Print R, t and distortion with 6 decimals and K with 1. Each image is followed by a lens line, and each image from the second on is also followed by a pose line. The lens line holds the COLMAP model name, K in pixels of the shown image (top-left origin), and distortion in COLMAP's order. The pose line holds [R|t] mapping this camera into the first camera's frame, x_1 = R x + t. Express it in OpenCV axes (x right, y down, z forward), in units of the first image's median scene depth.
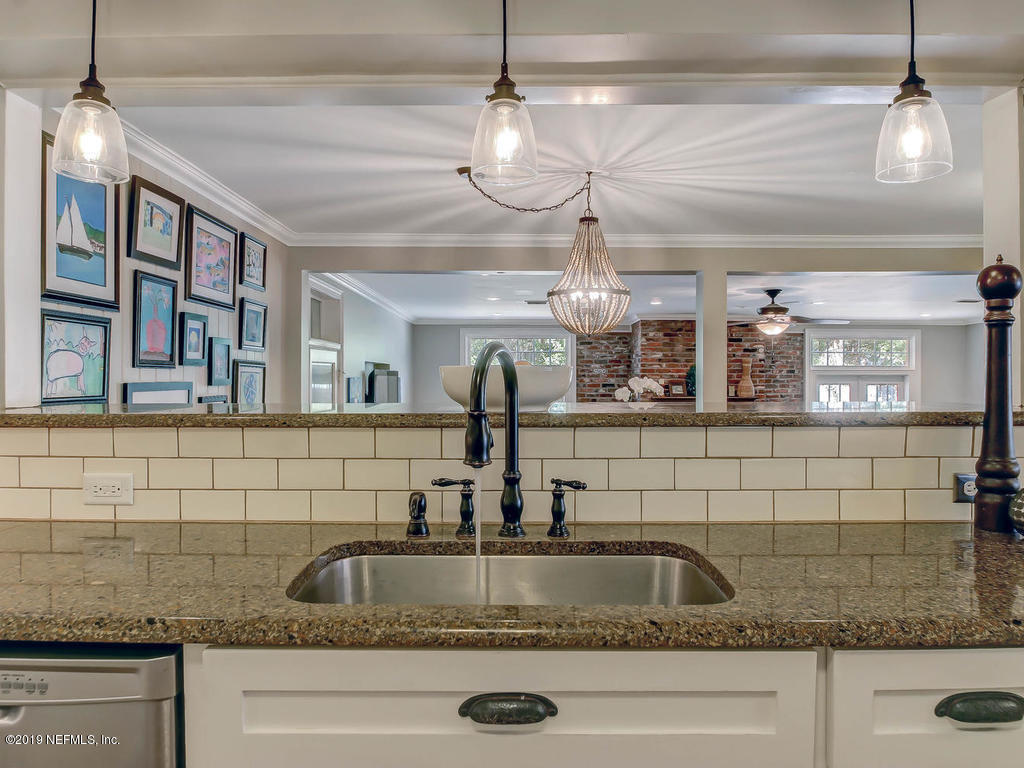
lens RADIAL K [[687.3, 0, 502.7], [0, 687.3, 385.3], [0, 0, 1]] dist [-0.023076, 0.000833]
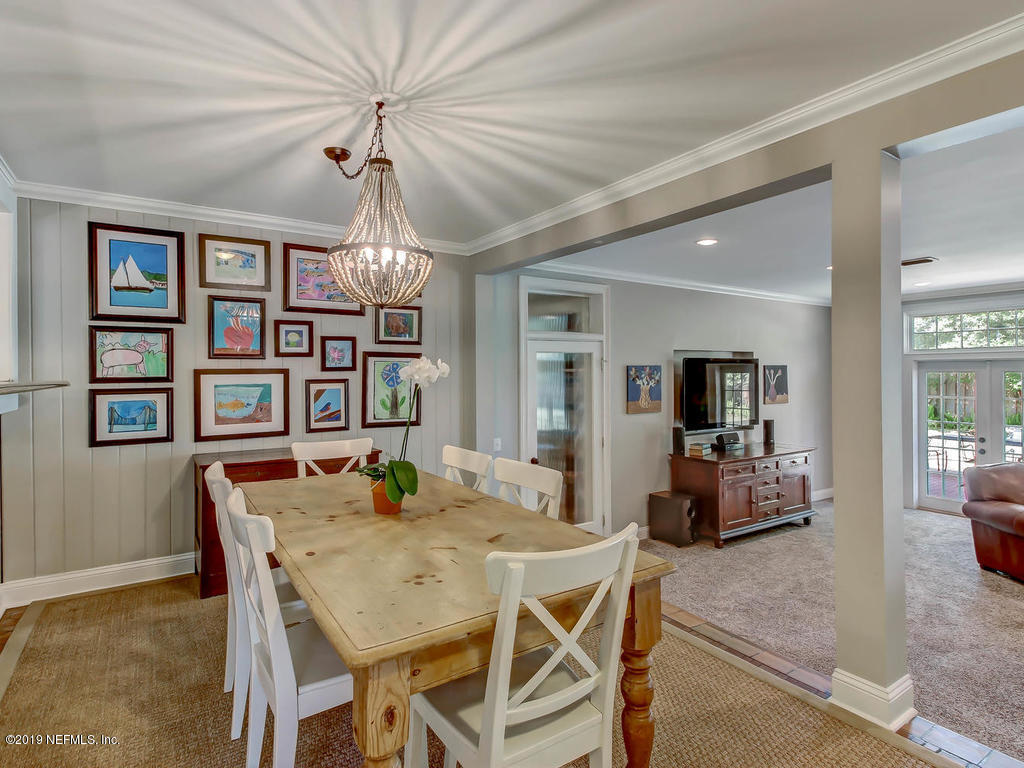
lens RADIAL K [[539.1, 0, 512.0], [0, 539.1, 384.0], [0, 0, 1]] dist [0.026888, 0.000800]
pose [[0.562792, 0.011802, -0.826514, 0.727396], [-0.000910, 0.999906, 0.013659, 0.010728], [0.826598, -0.006935, 0.562750, 0.745085]]
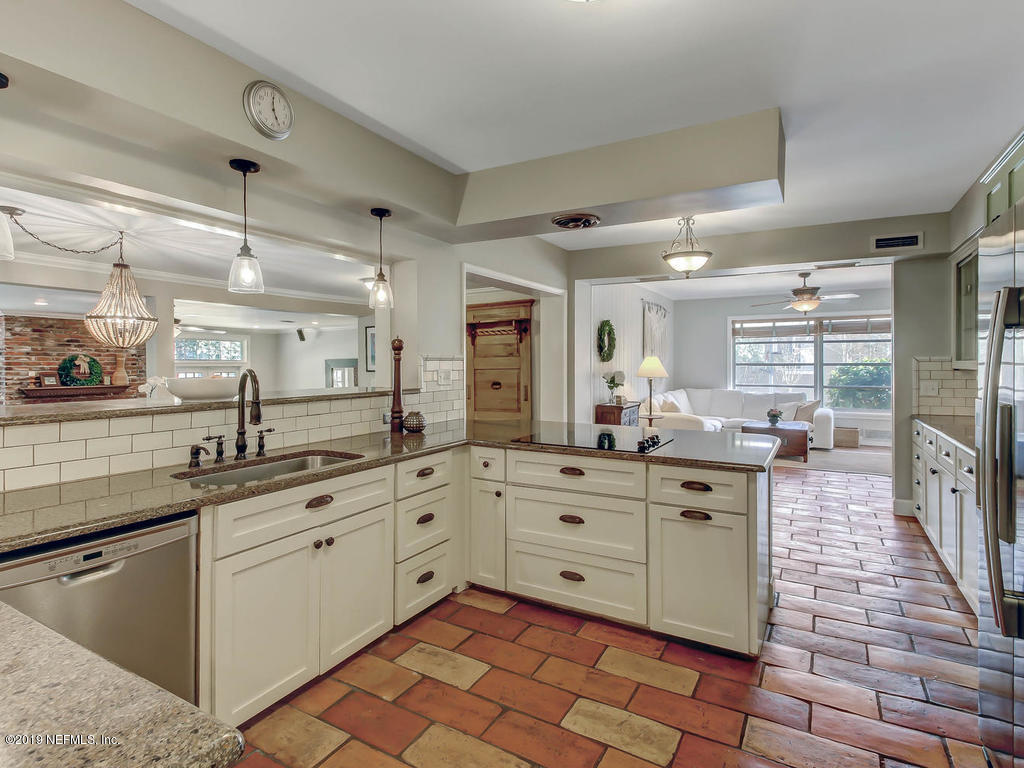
lens RADIAL K [[538.4, 0, 521.1], [0, 538.4, 369.6], [0, 0, 1]] dist [0.000320, -0.001378]
pose [[0.470435, -0.010941, 0.882367, -0.451159], [0.011490, 0.999914, 0.006272, -0.024778], [-0.882360, 0.007188, 0.470521, -0.231840]]
